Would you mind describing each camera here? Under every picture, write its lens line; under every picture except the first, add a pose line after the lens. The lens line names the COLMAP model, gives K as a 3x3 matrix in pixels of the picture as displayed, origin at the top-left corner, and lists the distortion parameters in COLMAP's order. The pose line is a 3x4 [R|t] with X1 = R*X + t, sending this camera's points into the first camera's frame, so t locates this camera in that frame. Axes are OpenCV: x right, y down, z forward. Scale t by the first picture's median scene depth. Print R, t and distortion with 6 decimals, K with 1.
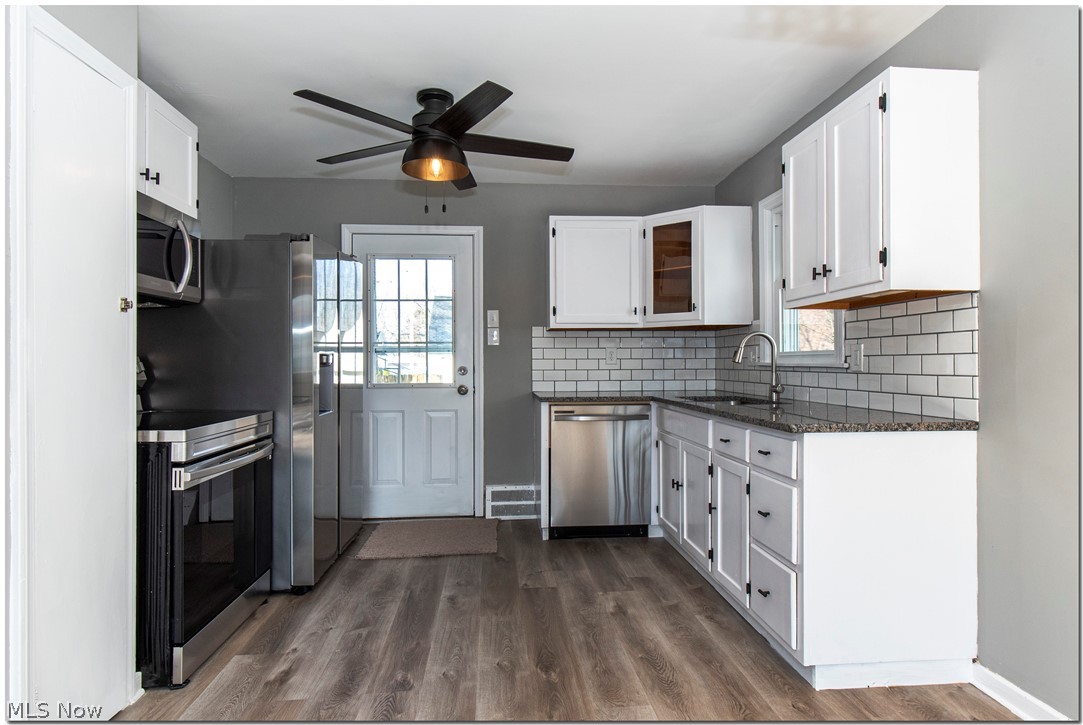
lens RADIAL K [[579.4, 0, 548.0], [0, 579.4, 359.4], [0, 0, 1]] dist [0.002621, -0.000457]
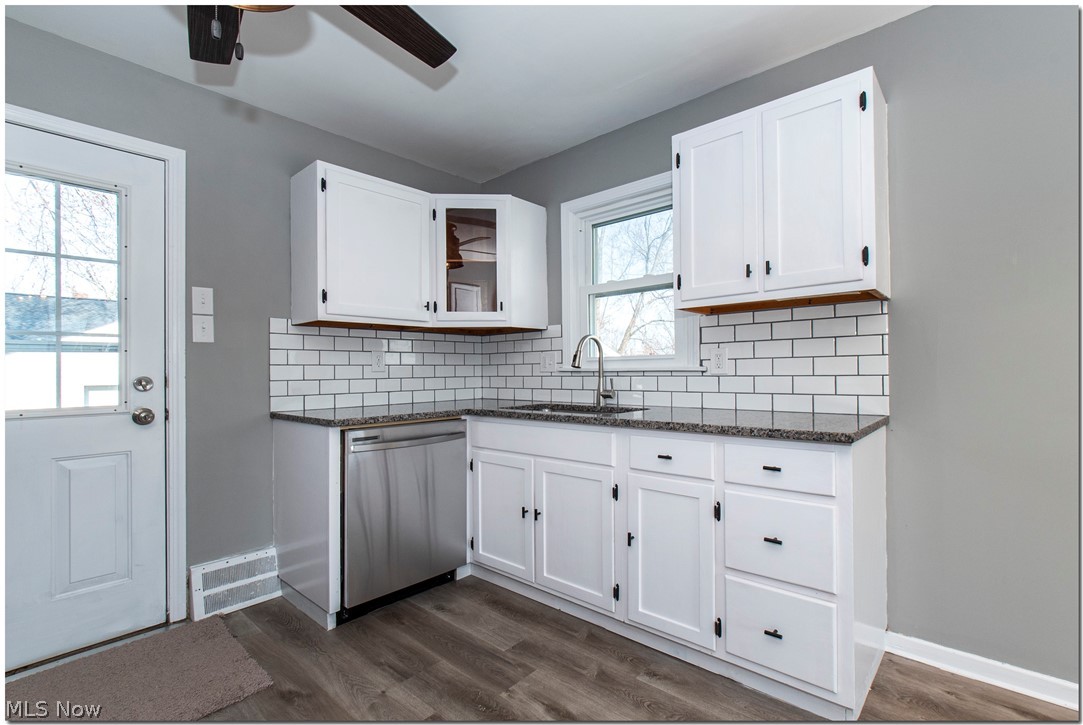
lens RADIAL K [[487.3, 0, 541.2], [0, 487.3, 369.0], [0, 0, 1]] dist [-0.005305, -0.000289]
pose [[0.735696, -0.001533, 0.677310, -0.210668], [0.004839, 0.999984, -0.002993, 0.008811], [-0.677294, 0.005480, 0.735692, 0.412817]]
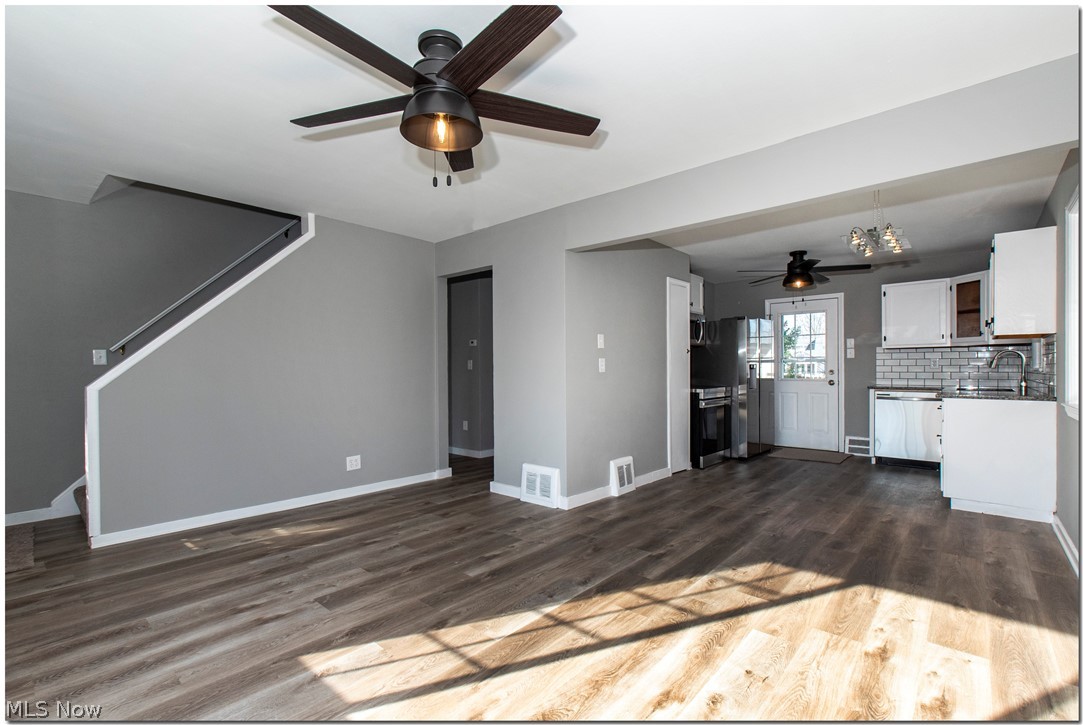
lens RADIAL K [[472.1, 0, 547.4], [0, 472.1, 368.9], [0, 0, 1]] dist [-0.022003, -0.000473]
pose [[0.675375, 0.004501, -0.737461, 0.390192], [0.002120, 0.999965, 0.008045, -0.005146], [0.737471, -0.006997, 0.675342, -0.767417]]
